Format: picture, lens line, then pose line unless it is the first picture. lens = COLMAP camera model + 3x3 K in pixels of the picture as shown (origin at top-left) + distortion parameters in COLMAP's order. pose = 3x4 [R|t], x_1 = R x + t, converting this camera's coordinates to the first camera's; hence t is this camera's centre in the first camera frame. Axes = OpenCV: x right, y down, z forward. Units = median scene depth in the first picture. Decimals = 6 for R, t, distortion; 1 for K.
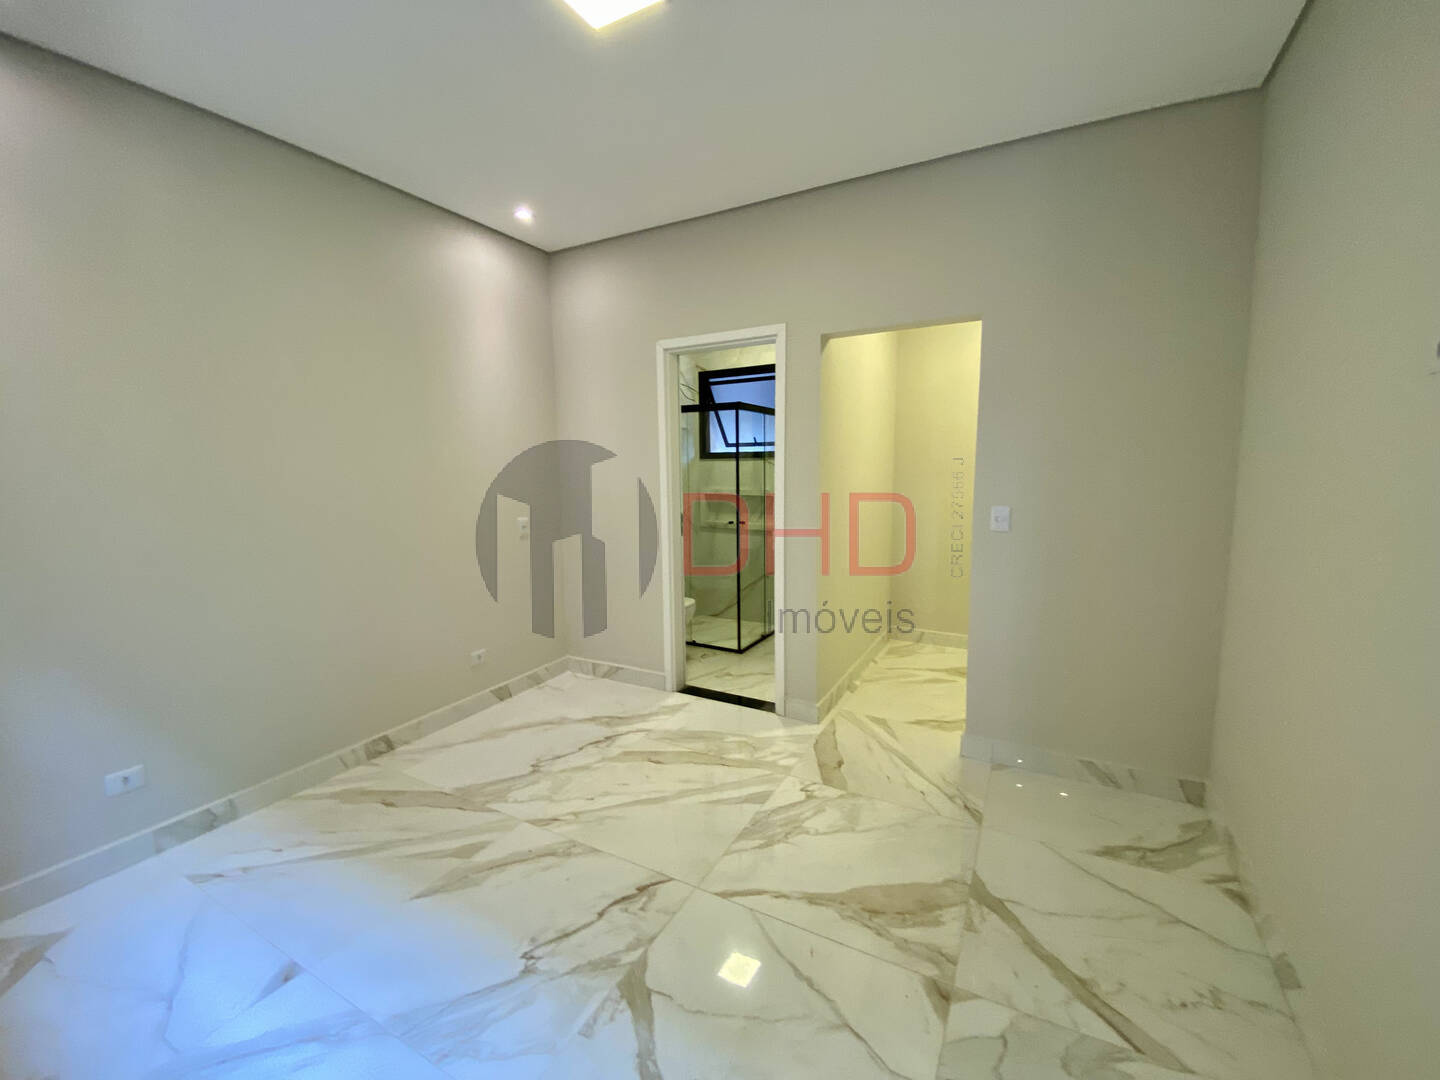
lens RADIAL K [[577.1, 0, 723.2], [0, 577.1, 537.5], [0, 0, 1]] dist [0.018773, -0.020069]
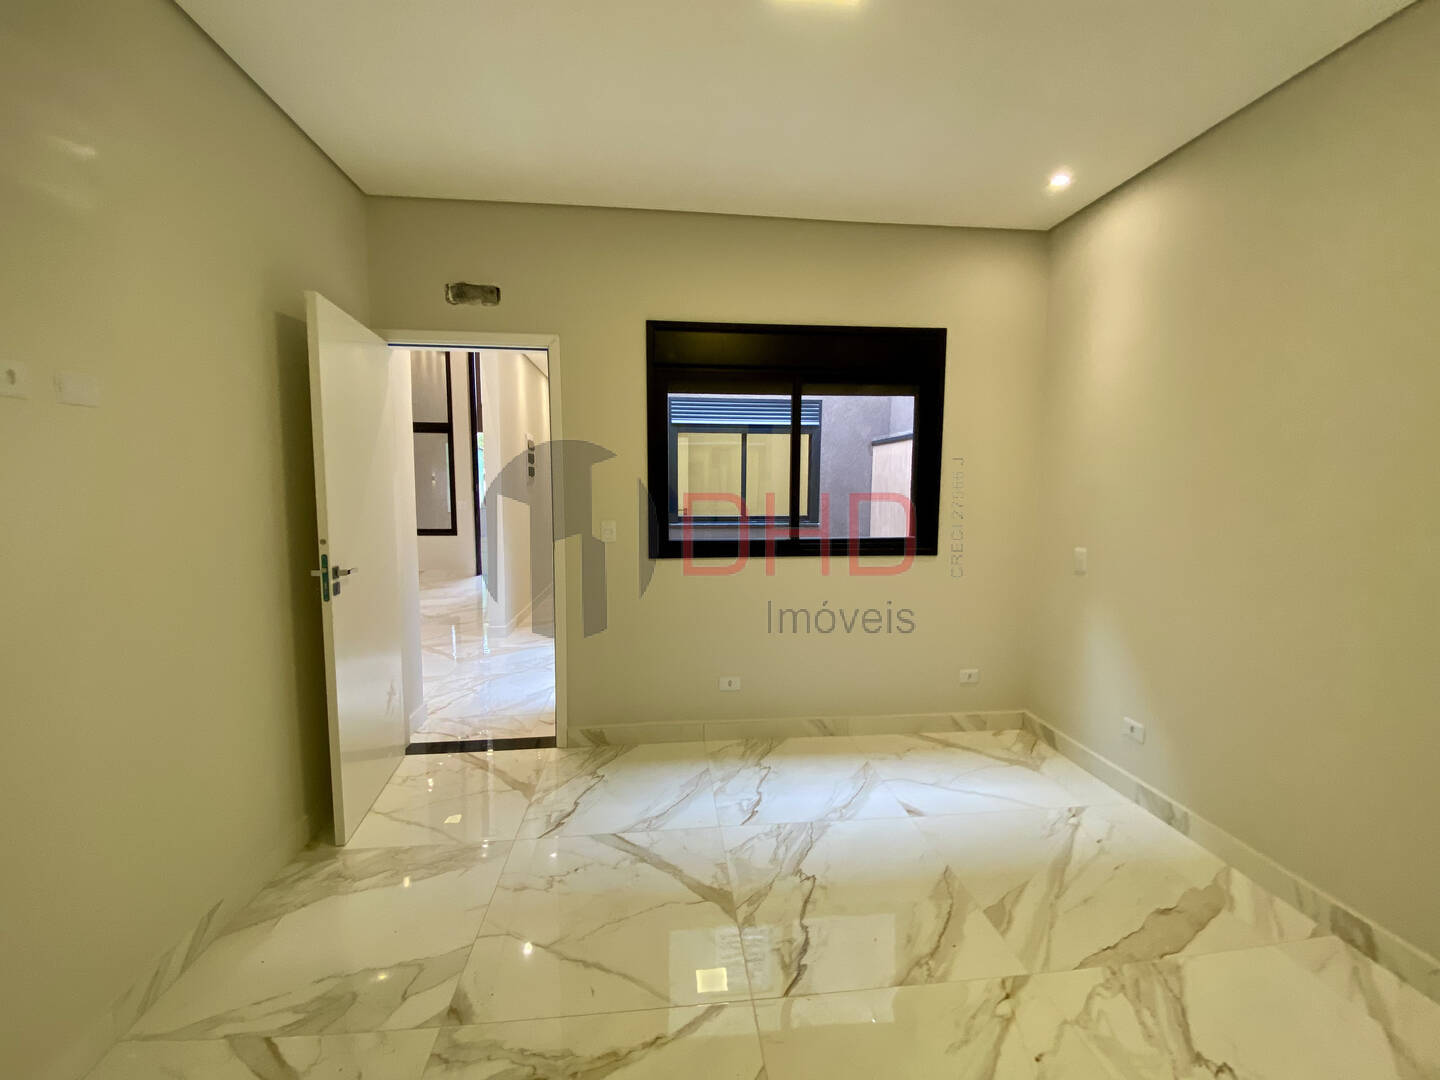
lens RADIAL K [[577.1, 0, 723.2], [0, 577.1, 537.5], [0, 0, 1]] dist [0.018773, -0.020069]
pose [[-0.816223, 0.058664, -0.574751, 0.403059], [-0.066956, 0.978522, 0.194964, -0.178957], [0.573844, 0.197617, -0.794764, 1.450841]]
